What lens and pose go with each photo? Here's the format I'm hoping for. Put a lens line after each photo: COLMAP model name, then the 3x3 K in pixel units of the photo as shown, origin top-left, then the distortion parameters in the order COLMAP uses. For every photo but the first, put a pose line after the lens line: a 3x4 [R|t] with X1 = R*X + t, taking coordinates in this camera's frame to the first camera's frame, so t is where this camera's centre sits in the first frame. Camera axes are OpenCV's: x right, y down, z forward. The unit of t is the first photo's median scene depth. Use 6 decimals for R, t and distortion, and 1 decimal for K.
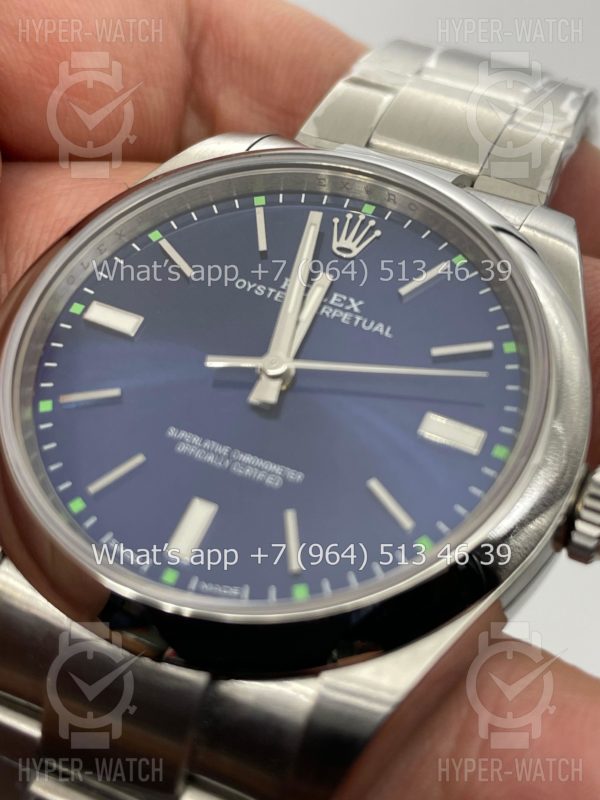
lens RADIAL K [[1258.9, 0, 295.5], [0, 1258.9, 400.8], [0, 0, 1]] dist [0.257208, 0.000000]
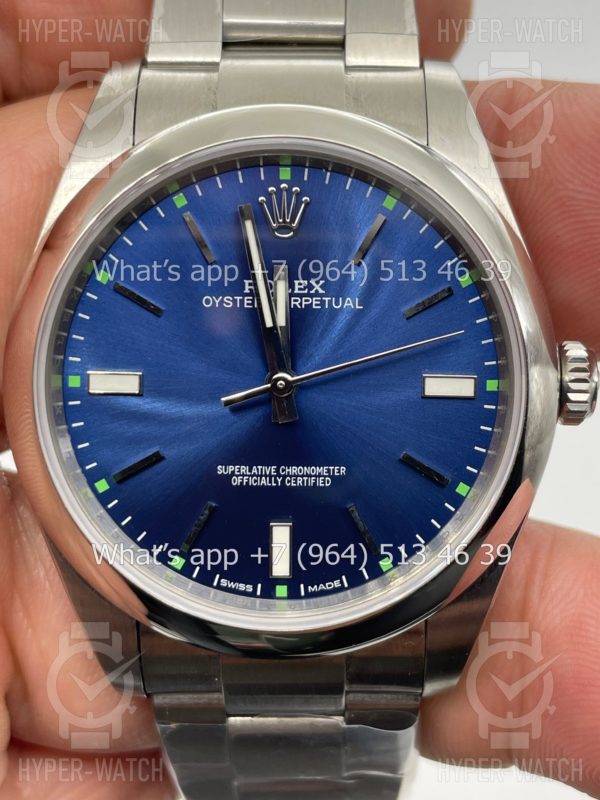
lens RADIAL K [[1258.9, 0, 304.2], [0, 1258.9, 394.2], [0, 0, 1]] dist [0.257208, 0.000000]
pose [[0.911797, -0.407929, 0.047114, -0.052243], [0.312710, 0.764128, 0.564199, -0.621372], [-0.266154, -0.499702, 0.824293, 0.067371]]
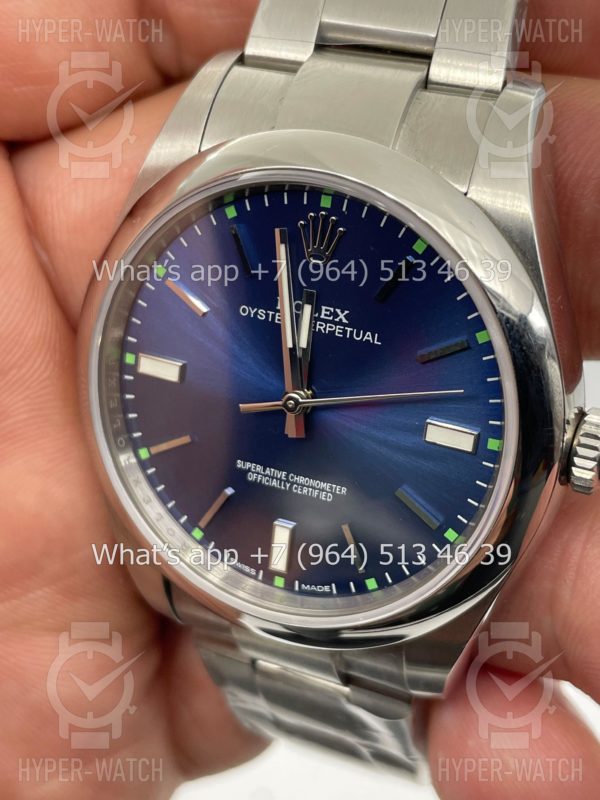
lens RADIAL K [[1258.9, 0, 302.8], [0, 1258.9, 401.9], [0, 0, 1]] dist [0.257208, 0.000000]
pose [[0.906074, -0.215628, -0.364054, 0.402983], [0.402212, 0.706054, 0.582849, -0.682652], [0.131363, -0.674531, 0.726465, 0.144390]]
